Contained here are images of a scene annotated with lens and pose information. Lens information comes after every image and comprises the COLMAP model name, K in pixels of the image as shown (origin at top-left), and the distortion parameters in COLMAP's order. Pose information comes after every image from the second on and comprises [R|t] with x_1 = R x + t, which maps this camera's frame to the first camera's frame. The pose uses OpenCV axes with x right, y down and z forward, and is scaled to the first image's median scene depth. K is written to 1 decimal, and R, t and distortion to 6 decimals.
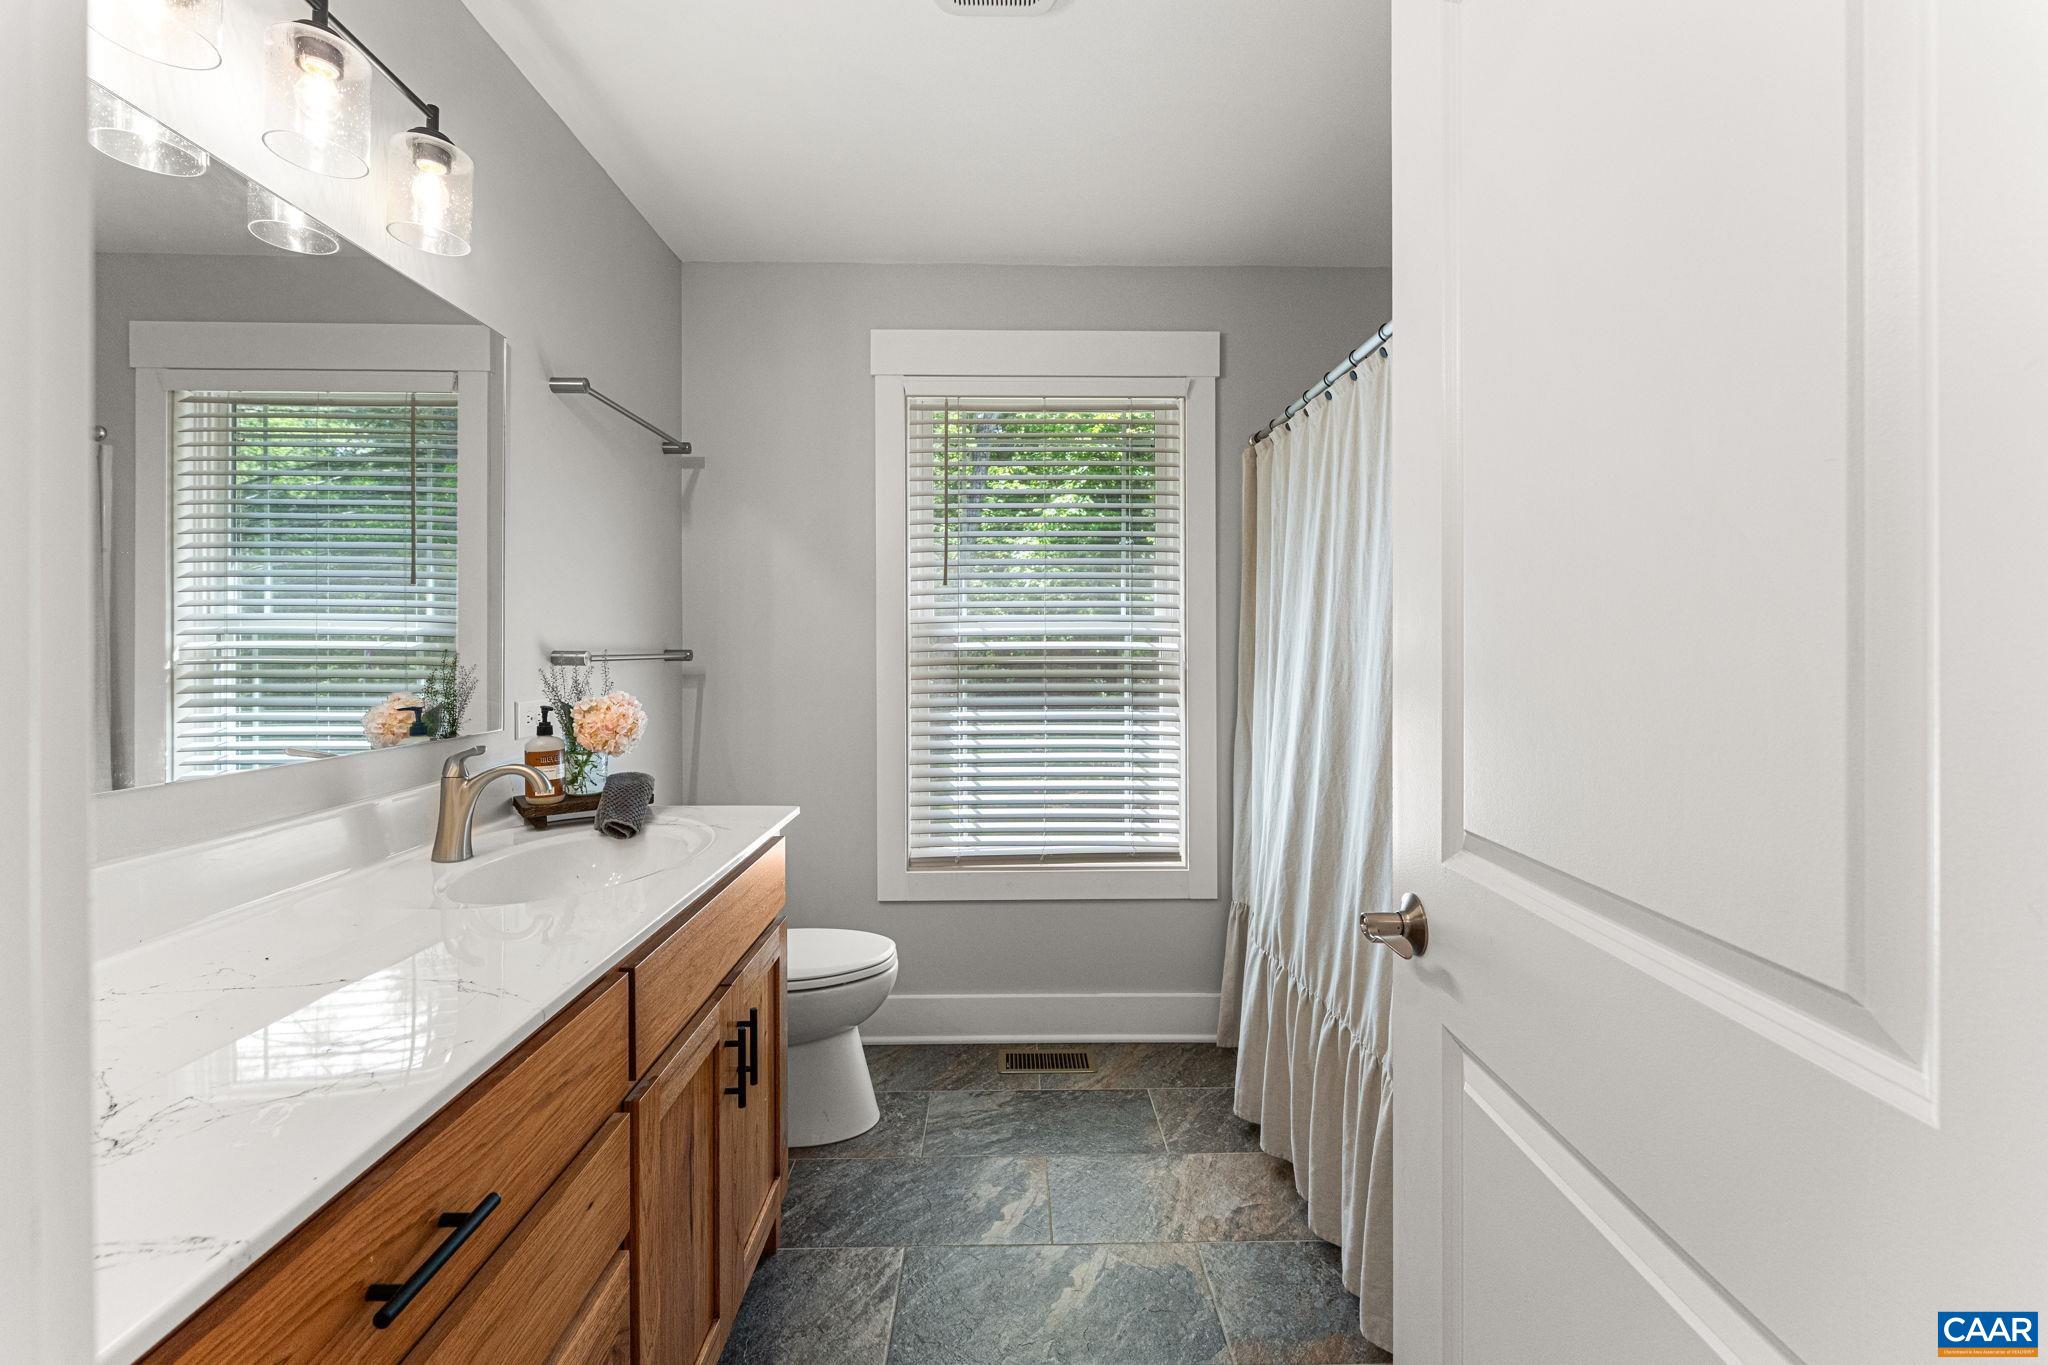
lens RADIAL K [[839.3, 0, 1018.9], [0, 839.3, 675.7], [0, 0, 1]] dist [0.000451, -0.001043]
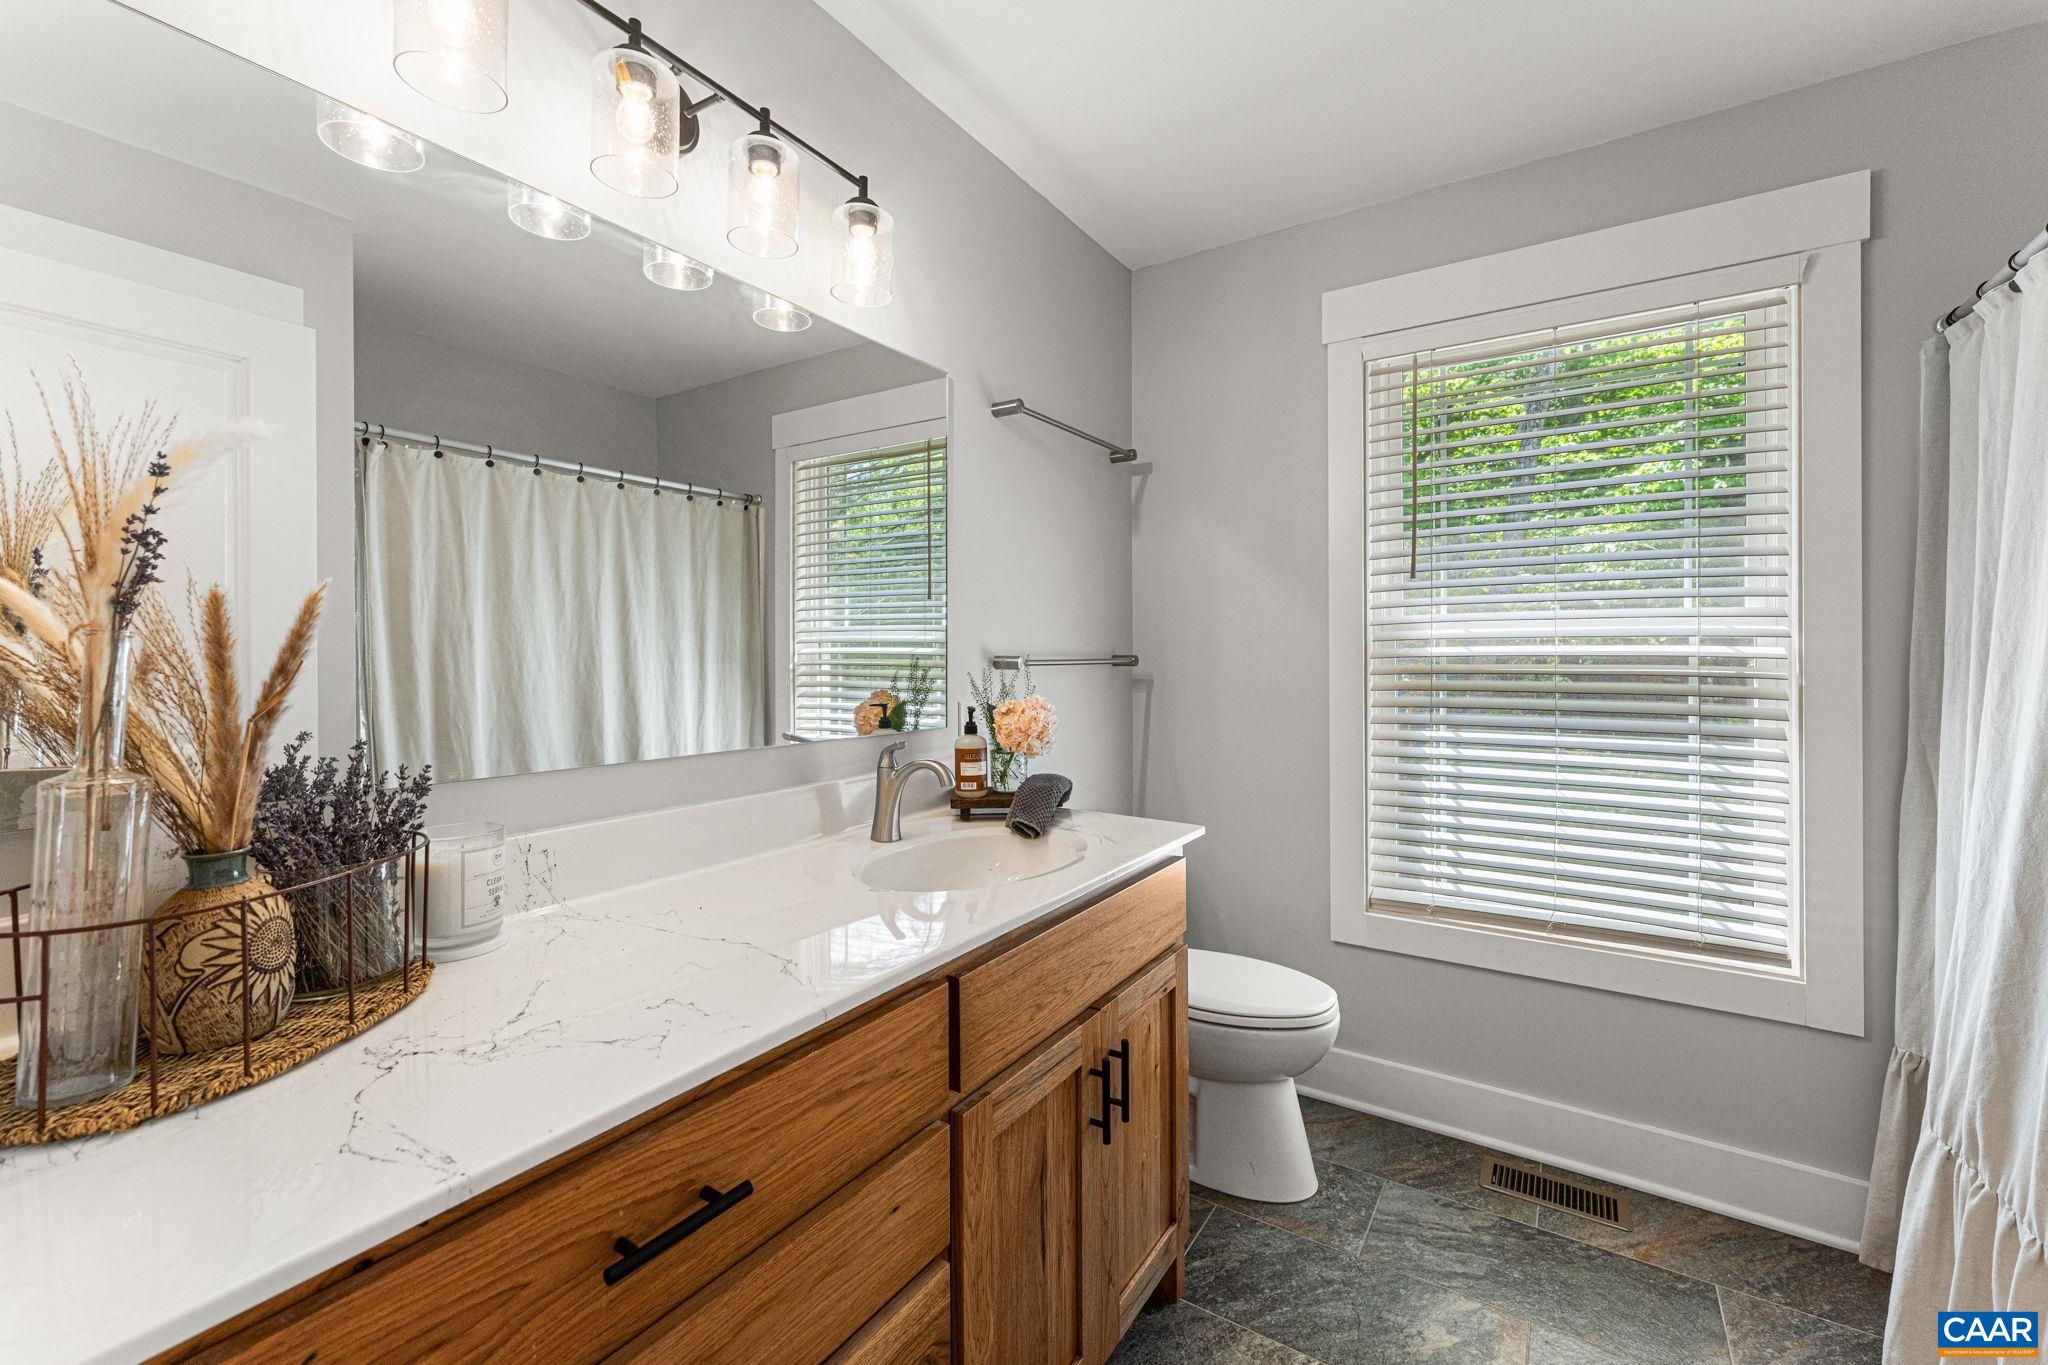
lens RADIAL K [[839.3, 0, 1026.6], [0, 839.3, 672.3], [0, 0, 1]] dist [0.000451, -0.001043]
pose [[0.826490, 0.013848, -0.562781, 0.068681], [-0.019709, 0.999796, -0.004343, -0.003404], [0.562607, 0.014682, 0.826594, 0.098683]]
